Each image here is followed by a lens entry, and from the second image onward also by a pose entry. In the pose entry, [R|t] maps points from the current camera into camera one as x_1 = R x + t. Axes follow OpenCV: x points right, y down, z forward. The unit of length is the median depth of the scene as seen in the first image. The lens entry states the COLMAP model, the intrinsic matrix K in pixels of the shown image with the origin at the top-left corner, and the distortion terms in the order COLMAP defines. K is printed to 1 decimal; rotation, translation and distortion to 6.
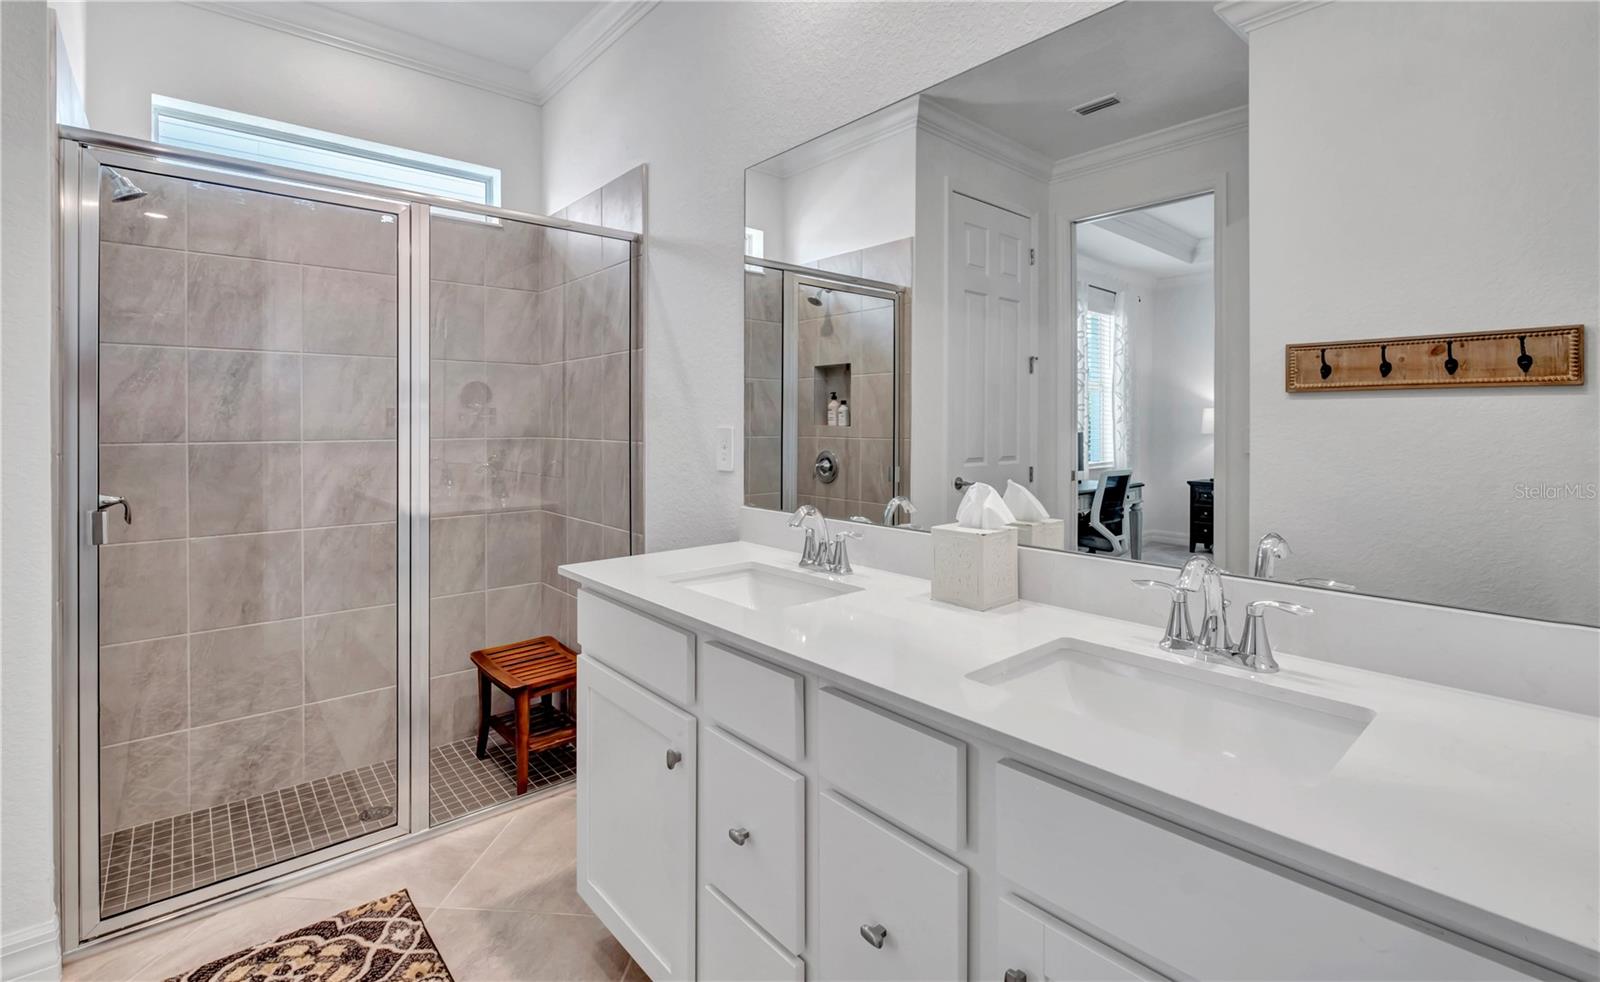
lens RADIAL K [[724.3, 0, 803.9], [0, 724.3, 420.2], [0, 0, 1]] dist [0.002814, 0.000415]
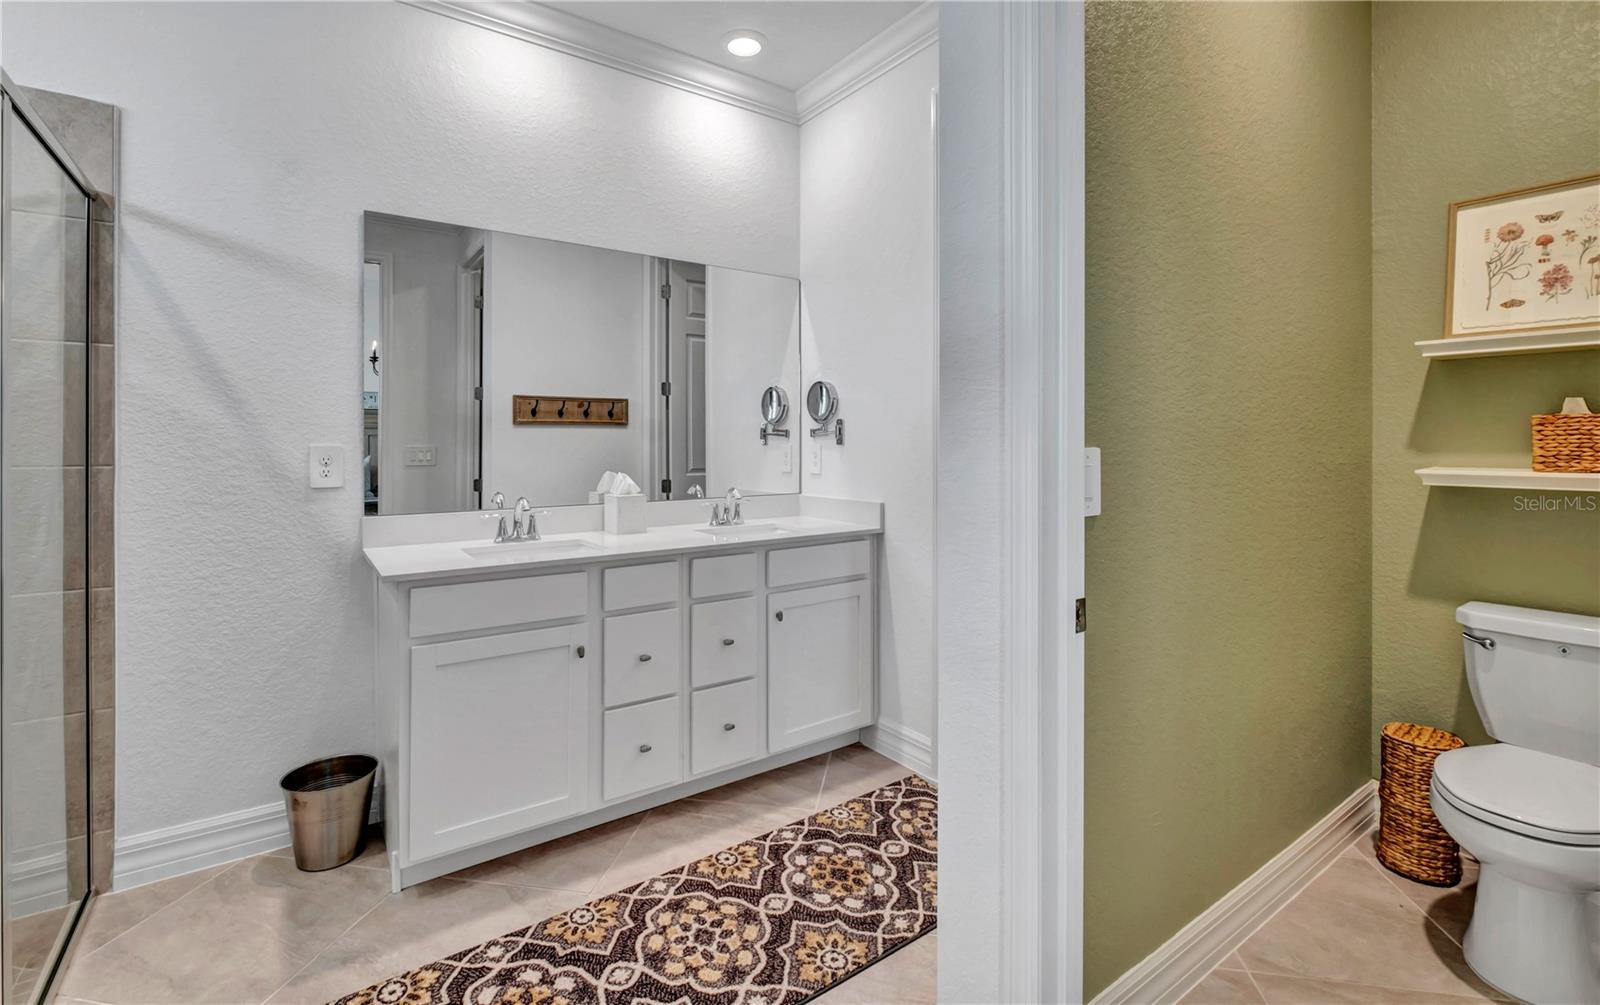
lens RADIAL K [[742.6, 0, 797.4], [0, 742.6, 461.8], [0, 0, 1]] dist [-0.002554, -0.000206]
pose [[0.092370, -0.022740, 0.995465, -1.047863], [0.005554, 0.999735, 0.022322, 0.014041], [-0.995709, 0.003467, 0.092471, 0.236259]]
